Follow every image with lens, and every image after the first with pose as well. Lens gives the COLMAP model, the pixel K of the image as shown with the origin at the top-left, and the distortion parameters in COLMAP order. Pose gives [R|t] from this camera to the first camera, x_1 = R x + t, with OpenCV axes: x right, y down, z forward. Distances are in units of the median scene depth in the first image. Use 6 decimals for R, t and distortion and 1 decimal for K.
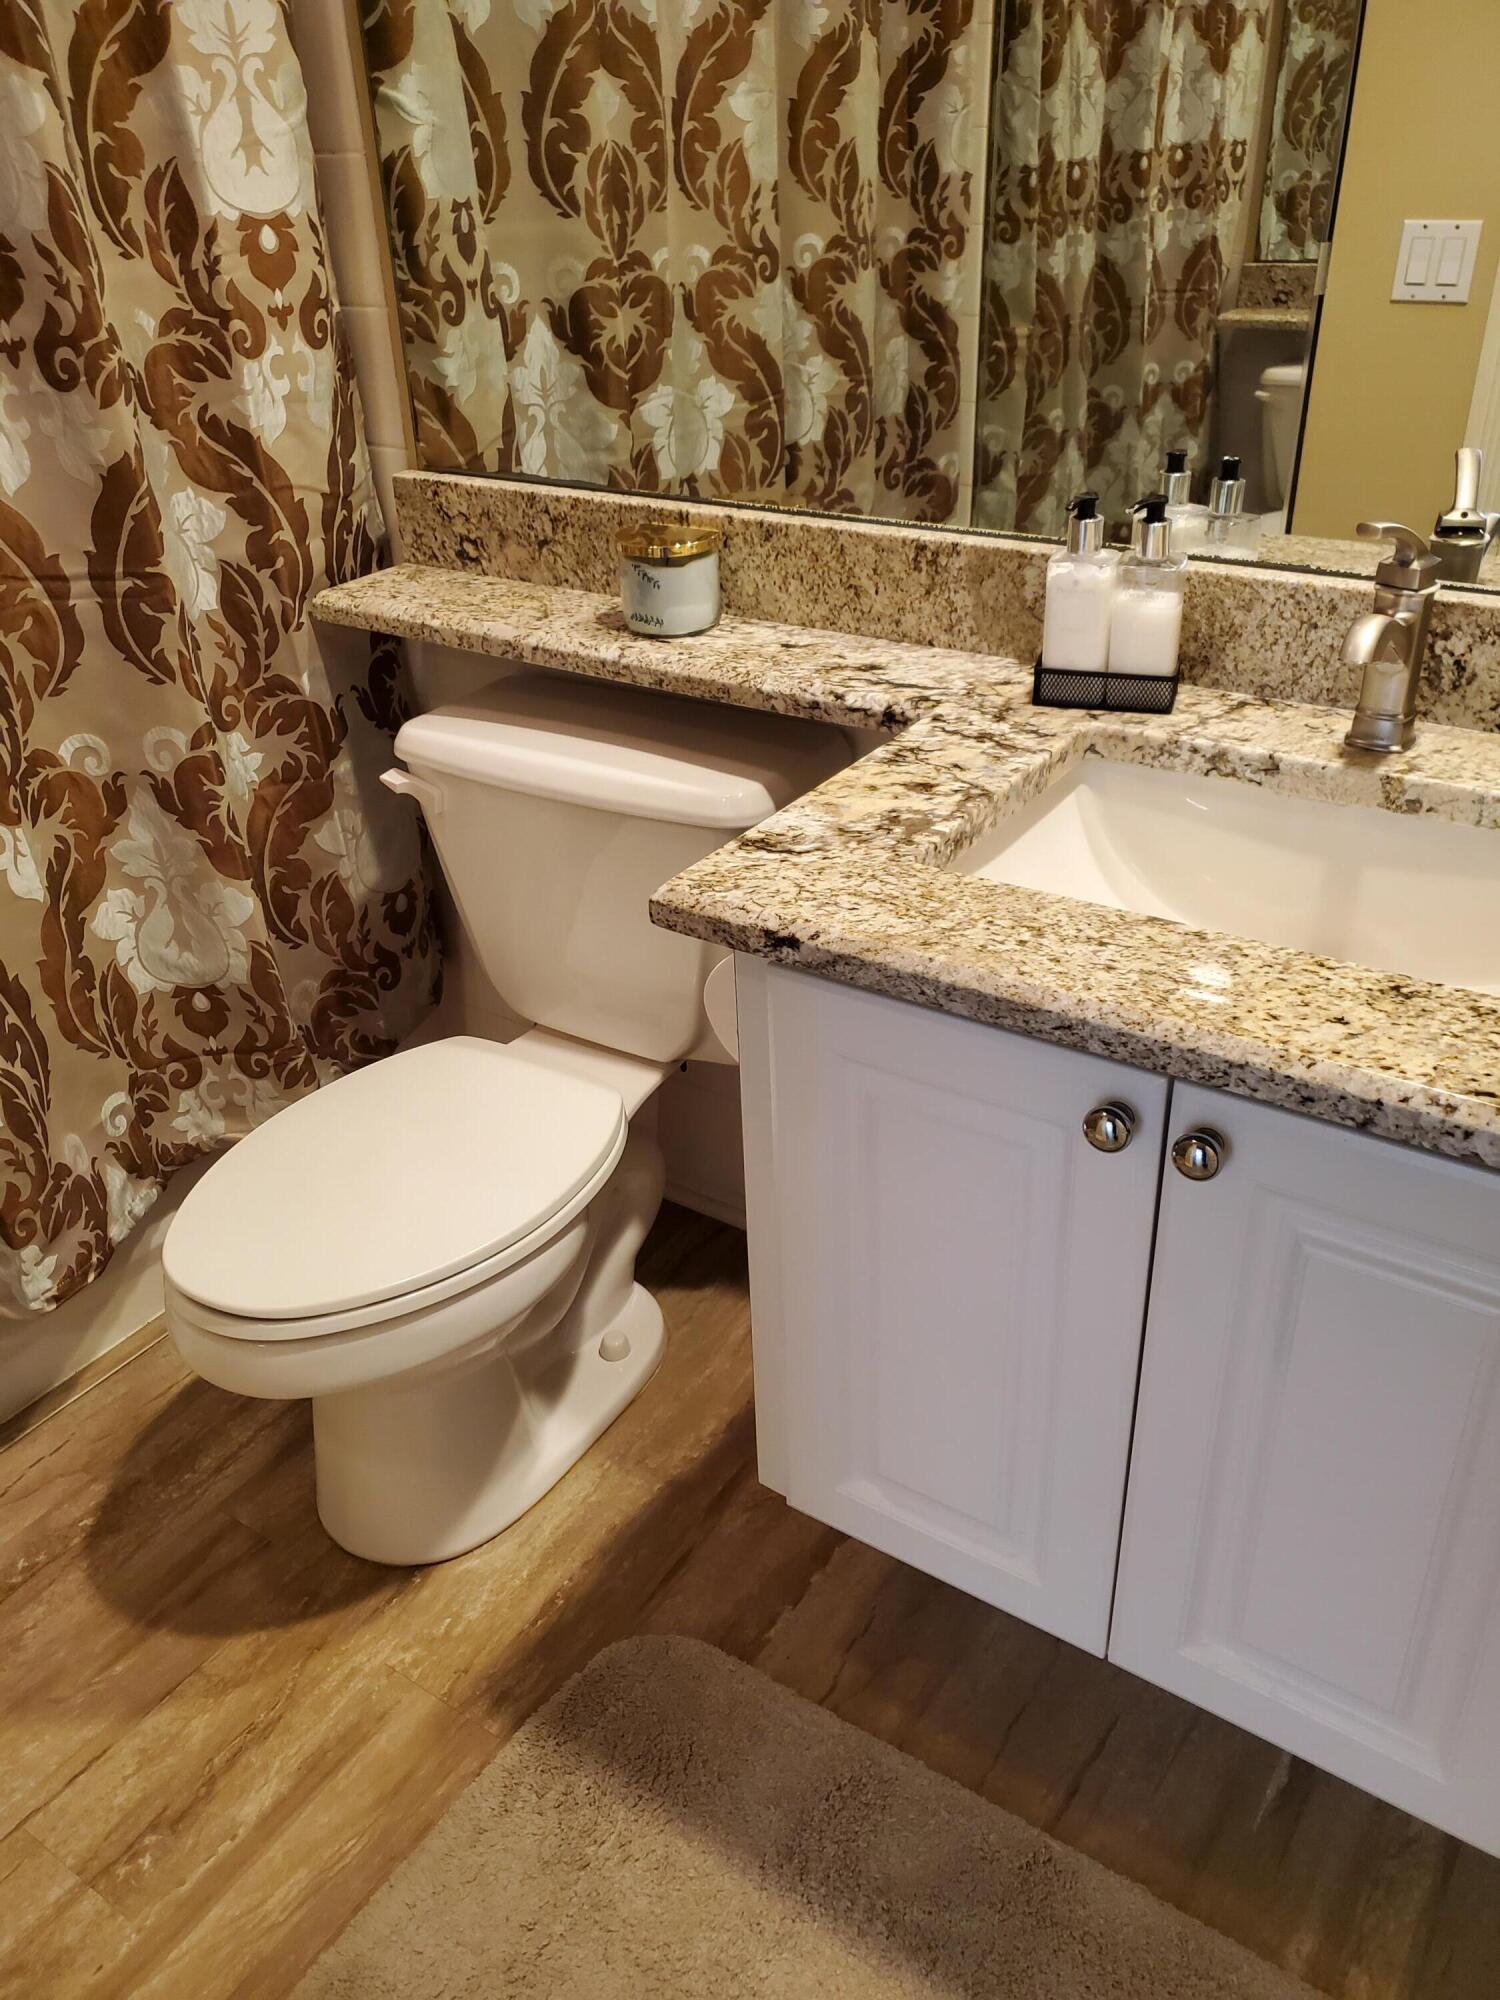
lens RADIAL K [[1554.6, 0, 737.9], [0, 1554.6, 1003.8], [0, 0, 1]] dist [0.033471, -0.014740]
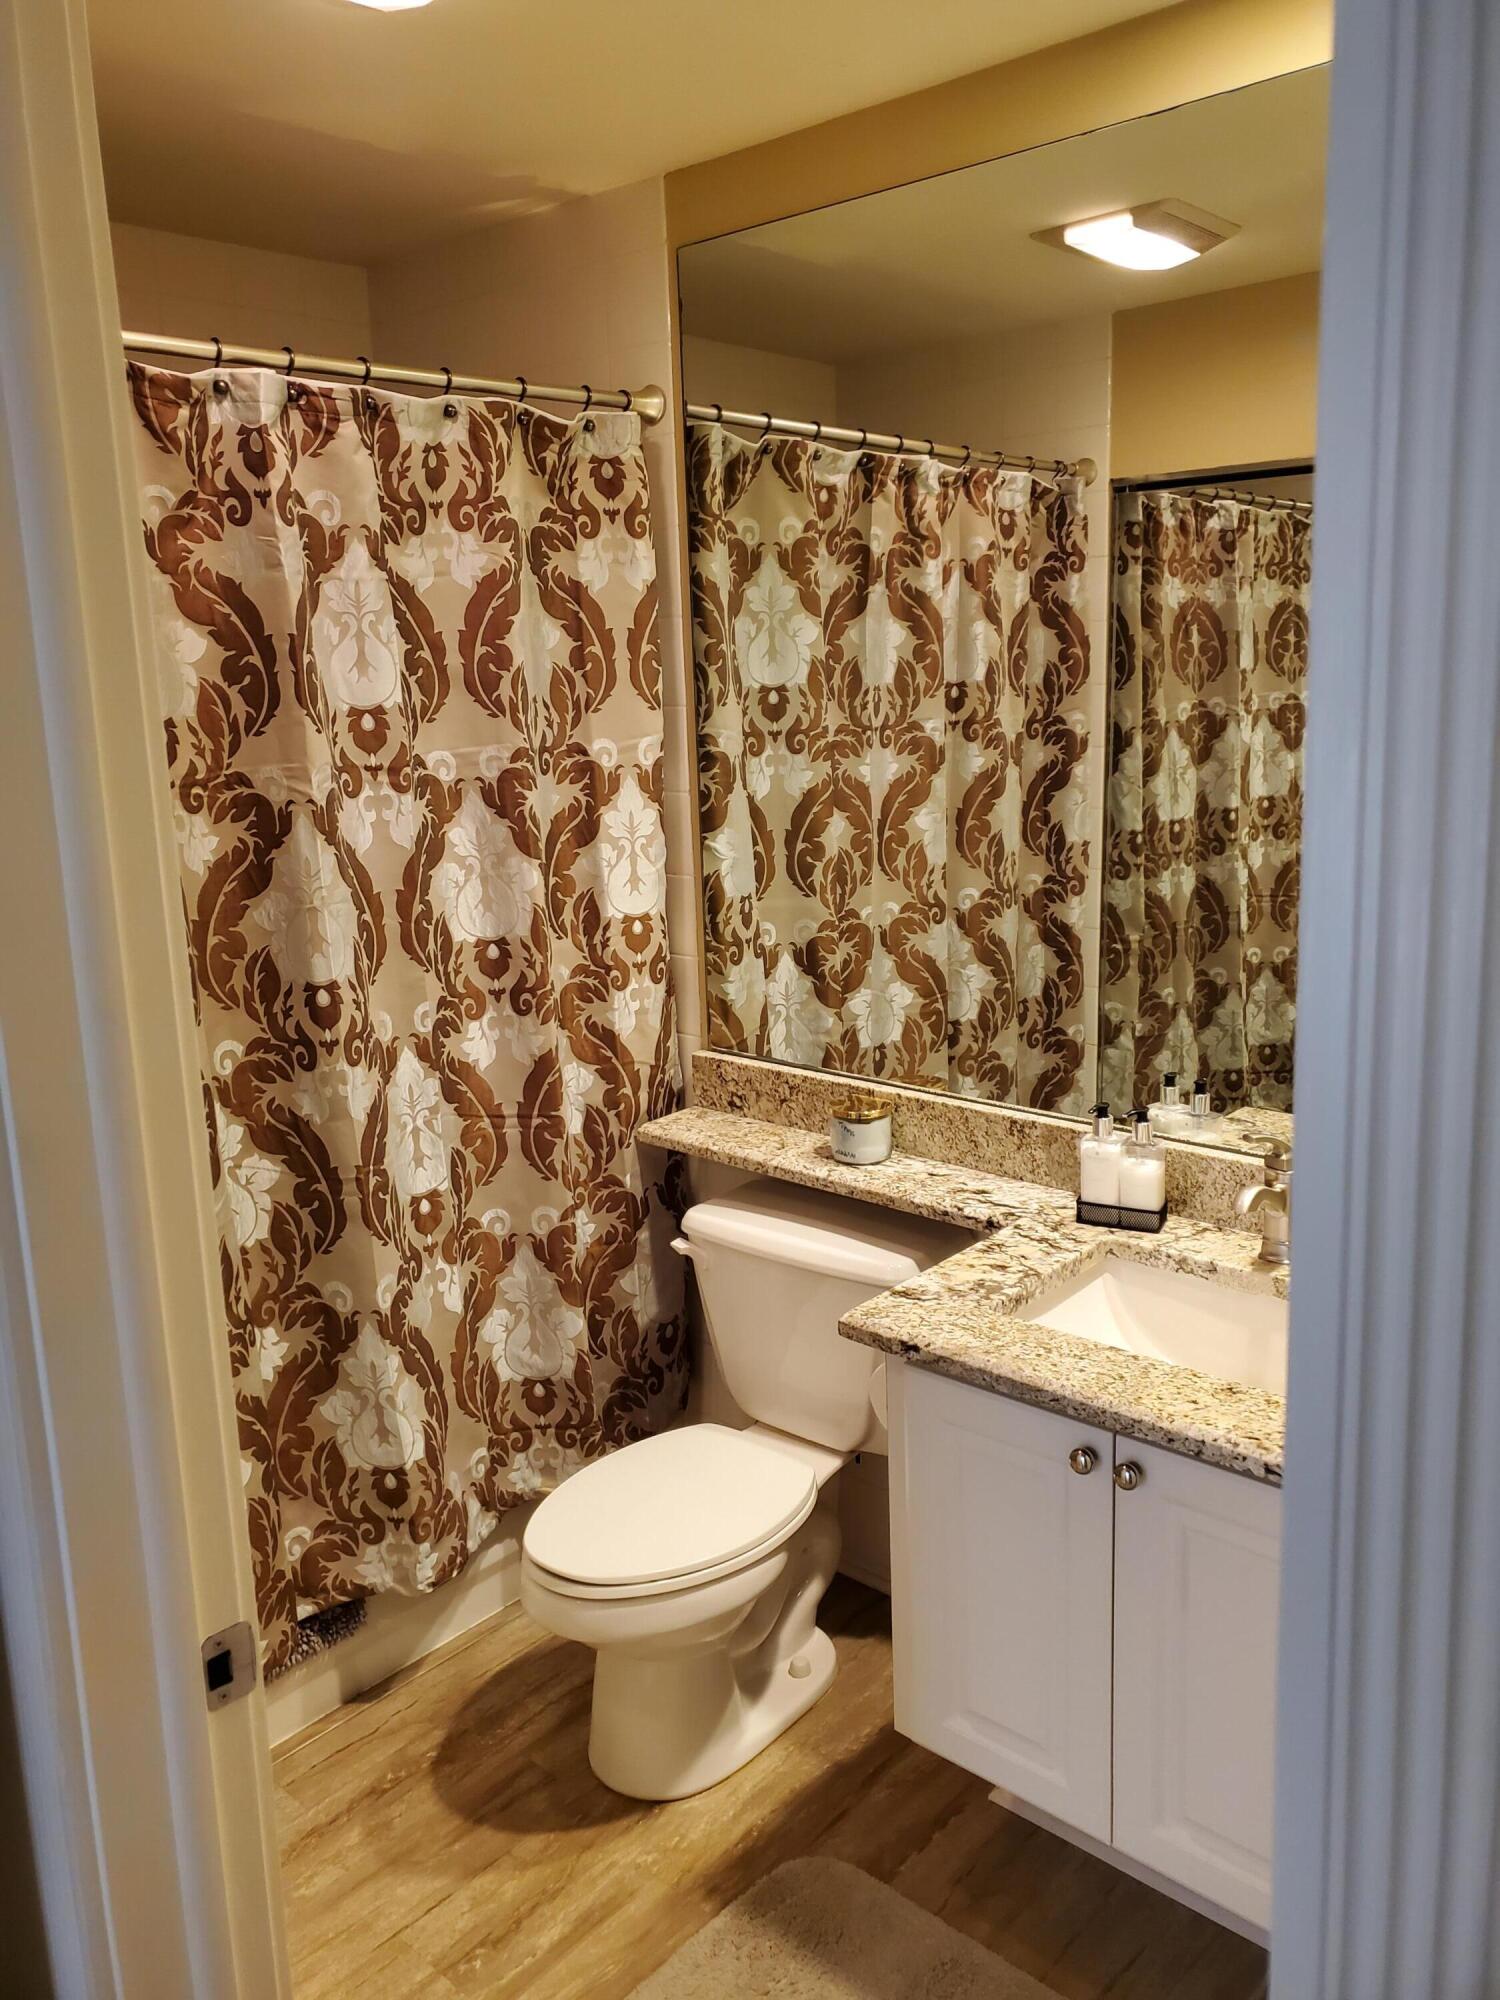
lens RADIAL K [[1554.6, 0, 735.8], [0, 1554.6, 919.7], [0, 0, 1]] dist [0.033471, -0.014740]
pose [[0.990723, 0.025701, -0.133447, 0.036177], [-0.070481, 0.936744, -0.342845, 0.083438], [0.116195, 0.349070, 0.929865, -0.576864]]
